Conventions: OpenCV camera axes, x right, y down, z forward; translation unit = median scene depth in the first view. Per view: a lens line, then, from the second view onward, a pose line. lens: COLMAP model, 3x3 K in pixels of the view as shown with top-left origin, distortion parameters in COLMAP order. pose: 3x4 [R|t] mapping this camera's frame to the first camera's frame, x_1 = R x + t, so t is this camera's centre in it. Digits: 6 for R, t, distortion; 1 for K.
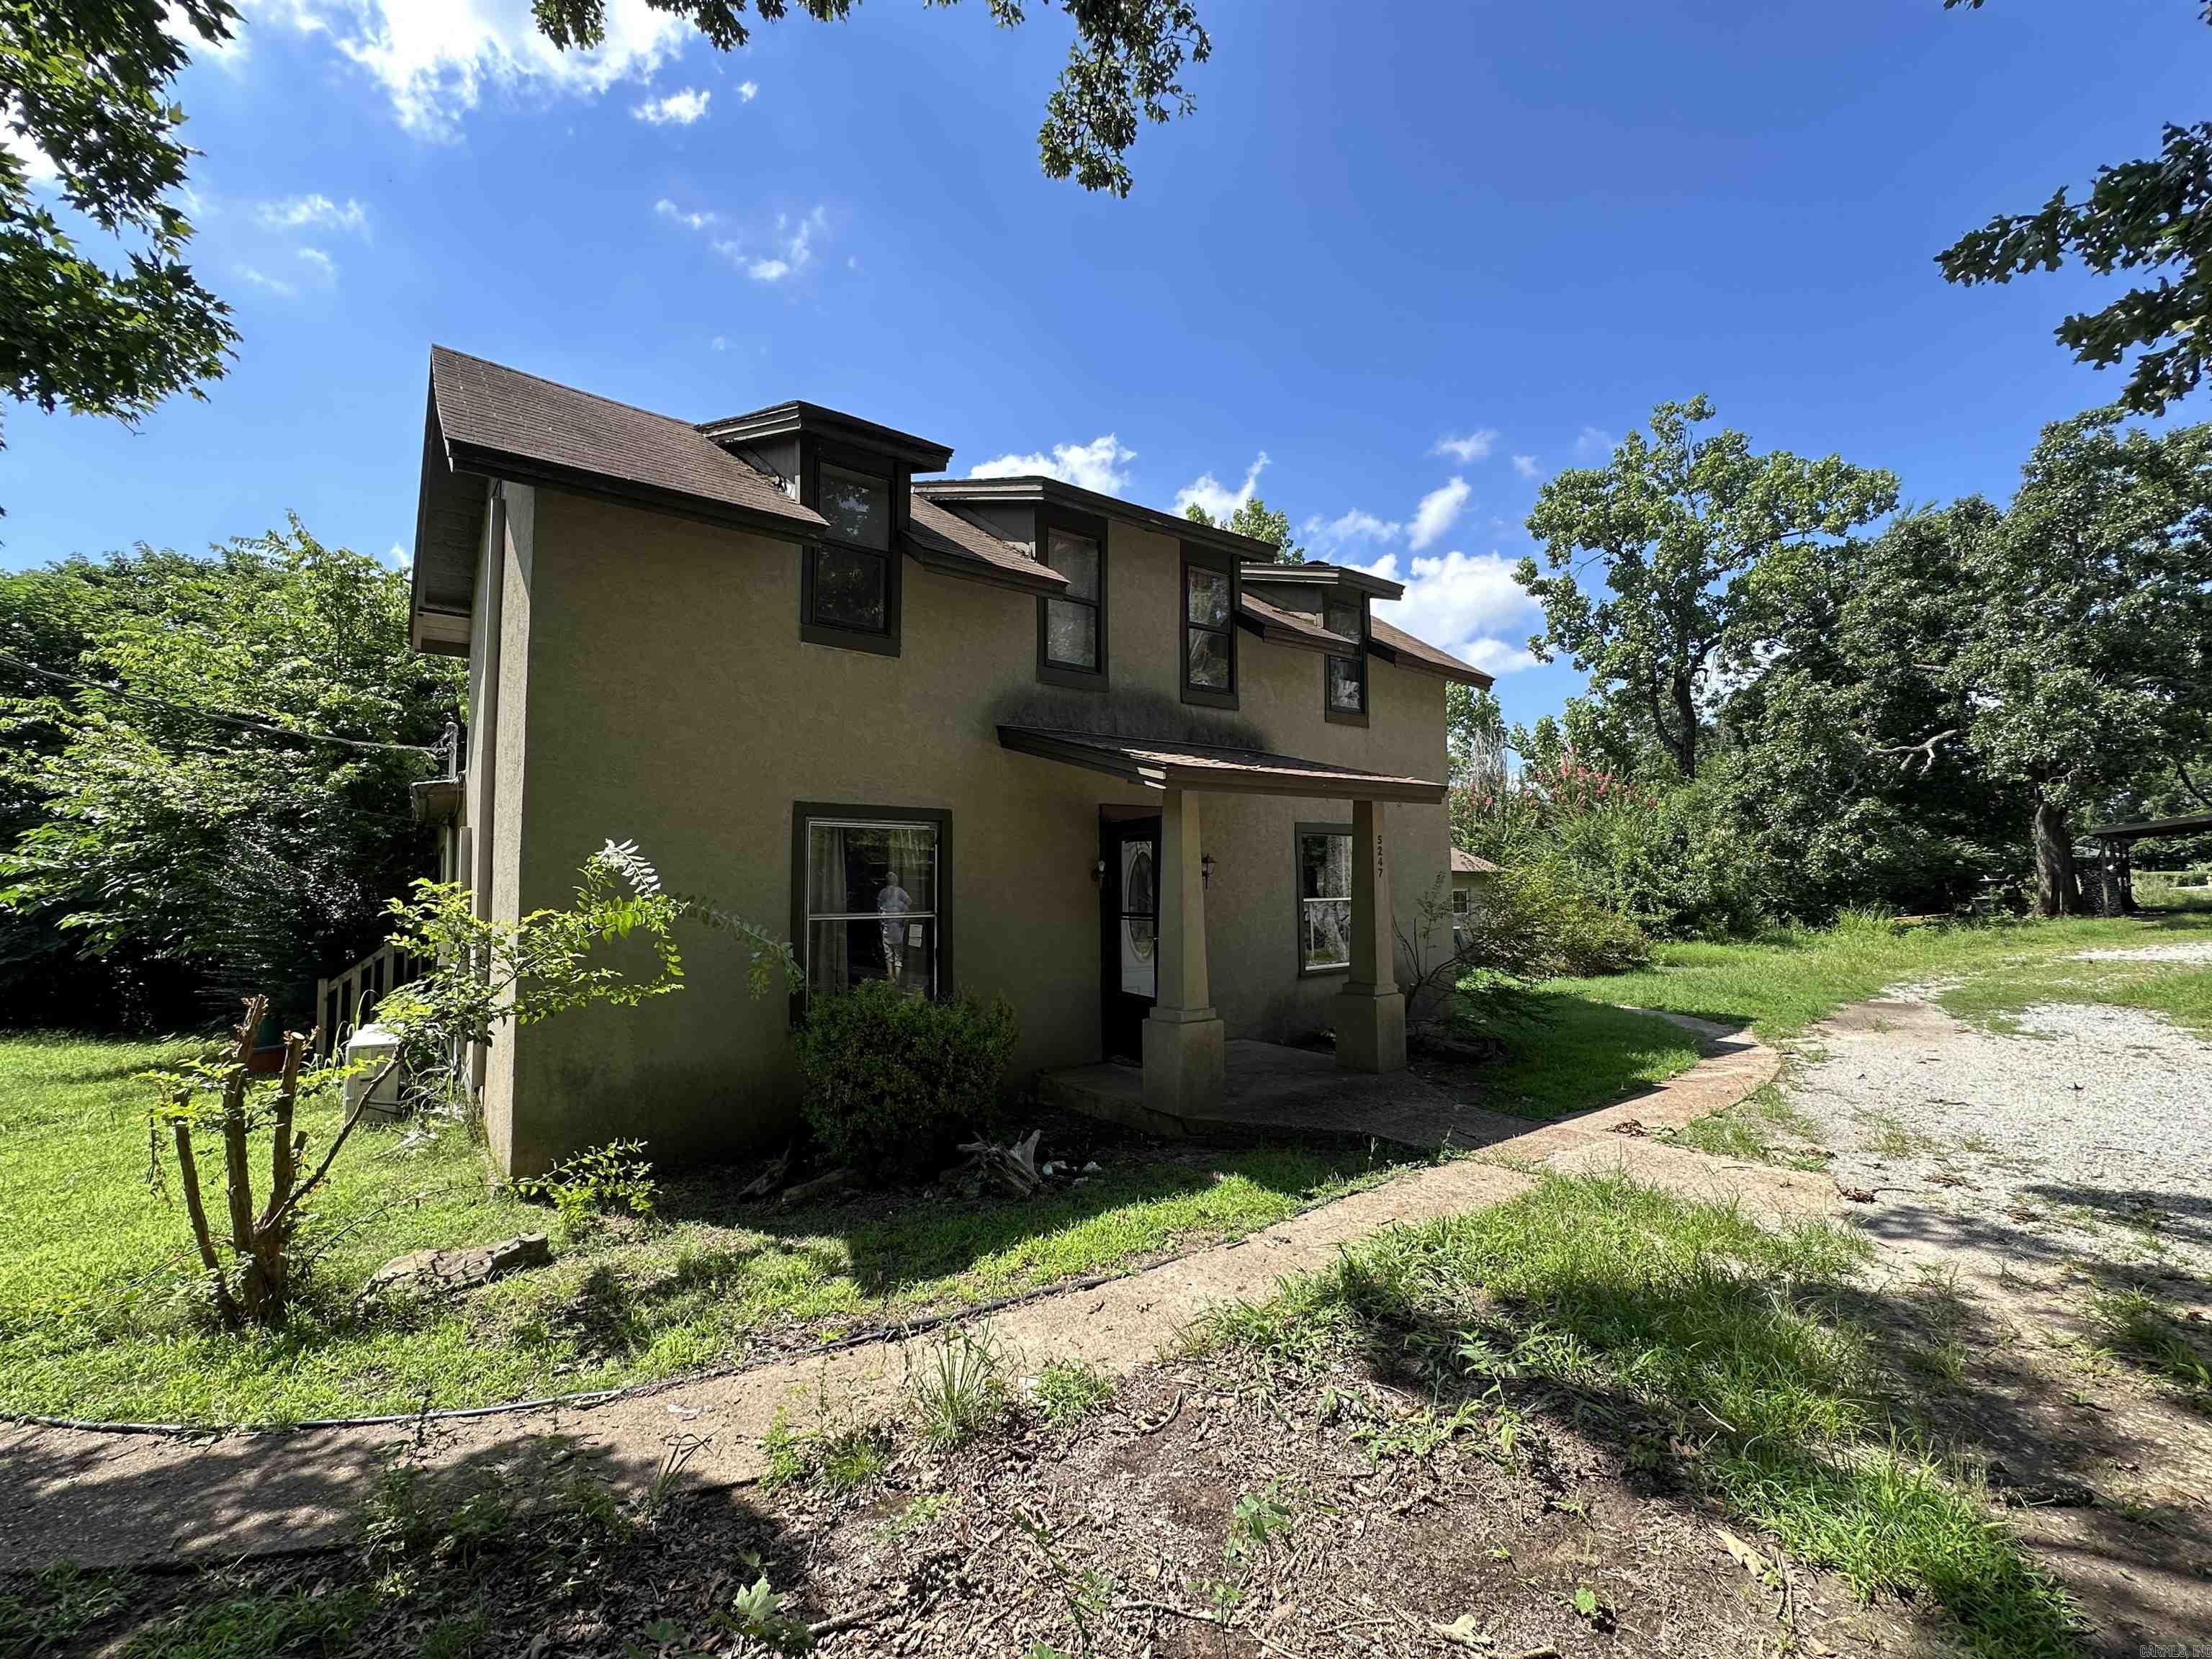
lens RADIAL K [[876.9, 0, 1101.0], [0, 876.9, 838.4], [0, 0, 1]] dist [-0.002032, 0.000265]
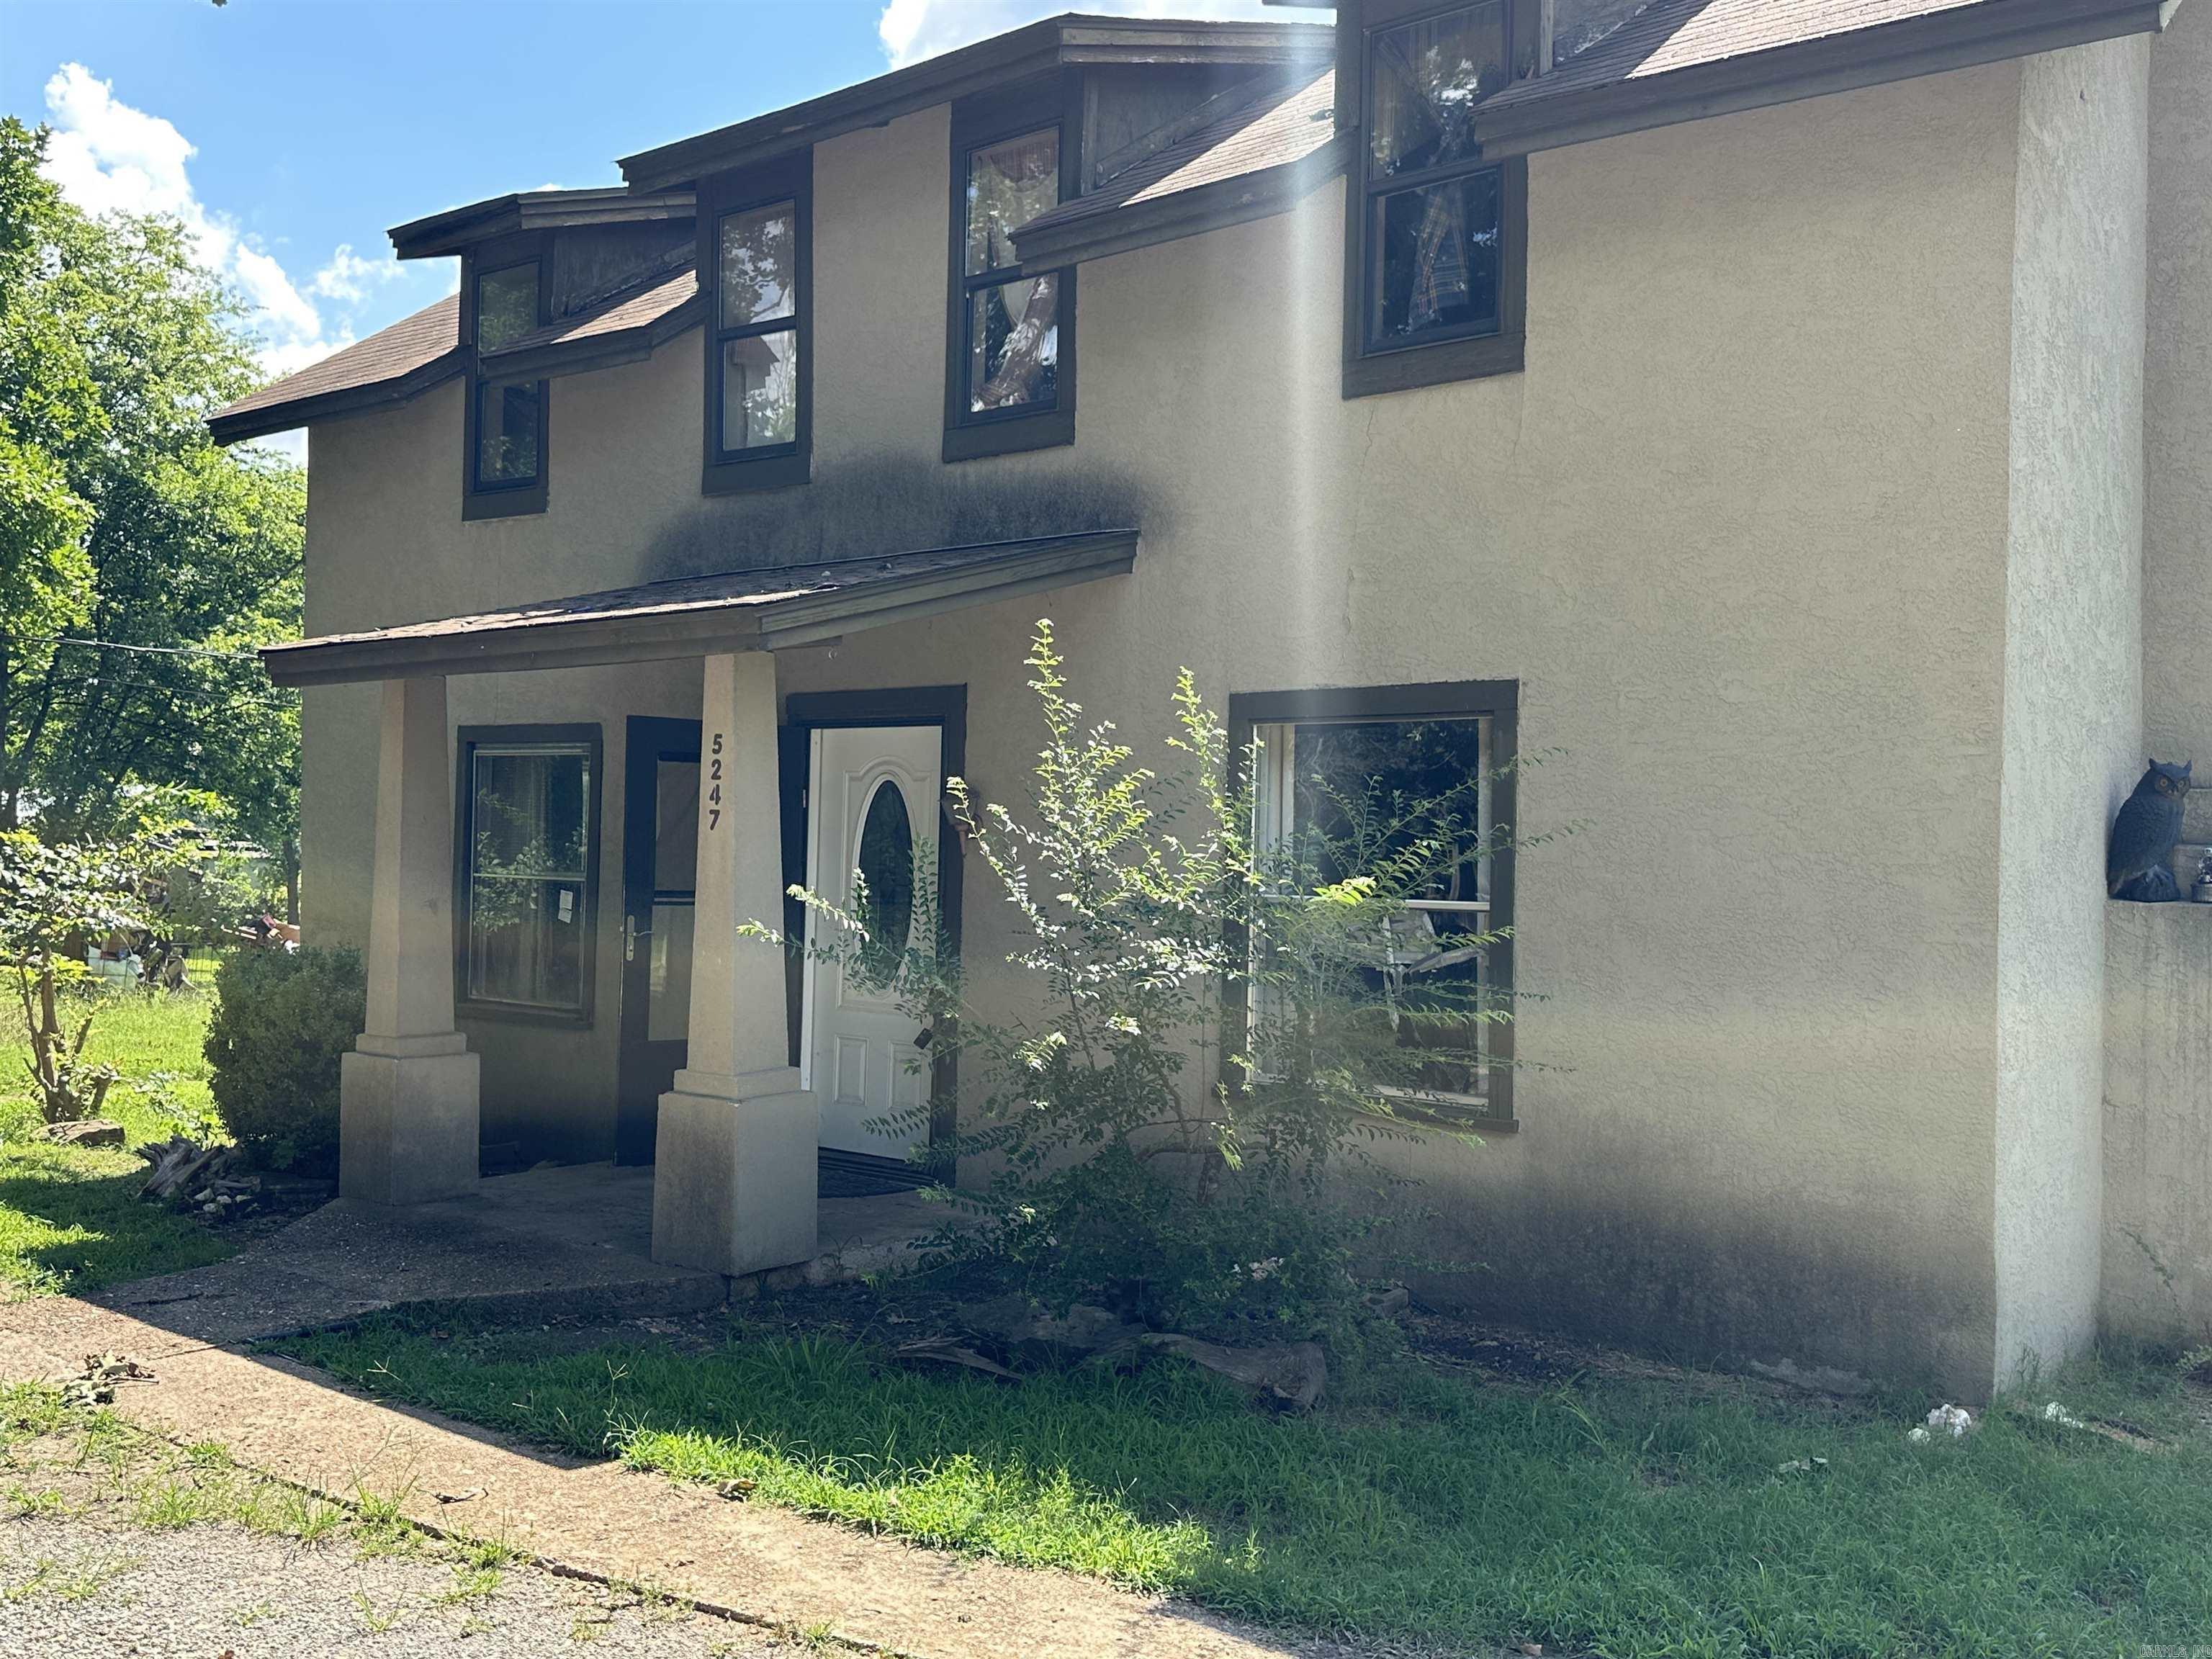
lens RADIAL K [[2040.1, 0, 1184.0], [0, 2040.1, 832.3], [0, 0, 1]] dist [0.134274, 0.000193]
pose [[0.261889, 0.020709, -0.964876, 1.635909], [0.037471, 0.998798, 0.031608, 0.019594], [0.964370, -0.044433, 0.260798, 1.122554]]
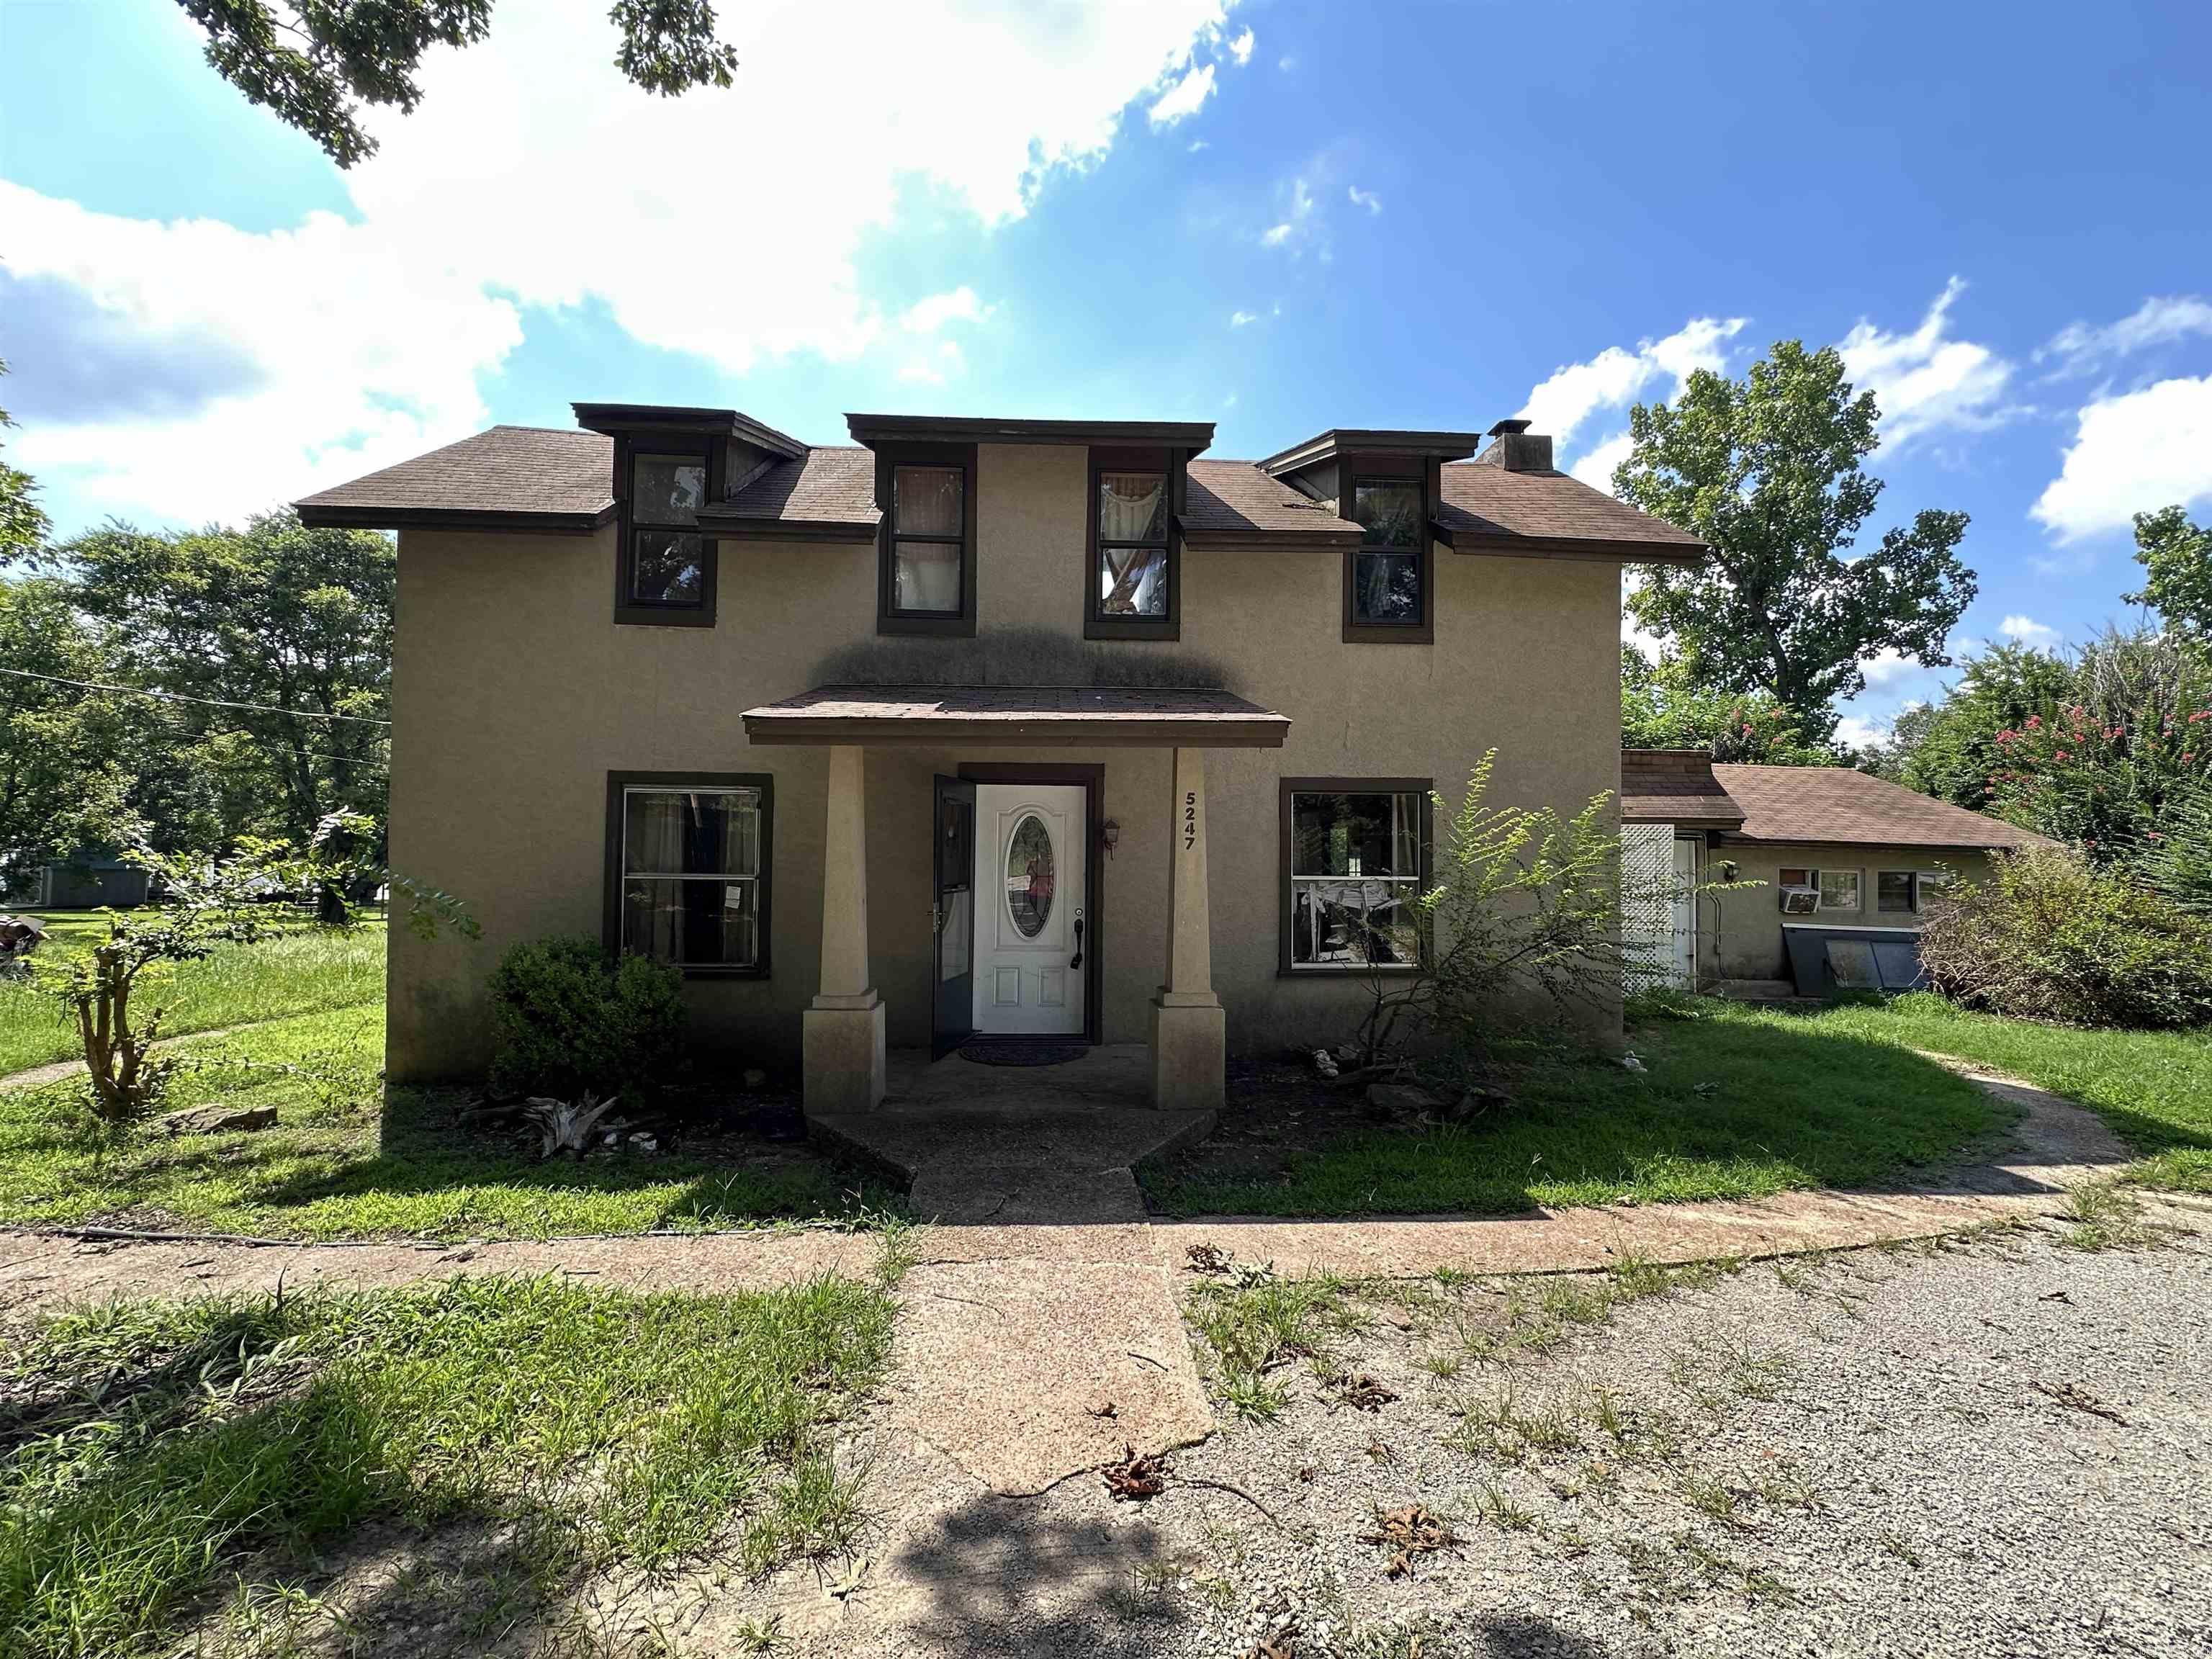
lens RADIAL K [[876.9, 0, 1101.0], [0, 876.9, 838.4], [0, 0, 1]] dist [-0.002032, 0.000265]
pose [[0.850693, 0.016124, -0.525415, 0.753459], [0.009156, 0.998923, 0.045481, -0.001176], [0.525583, -0.043501, 0.849630, 0.375279]]
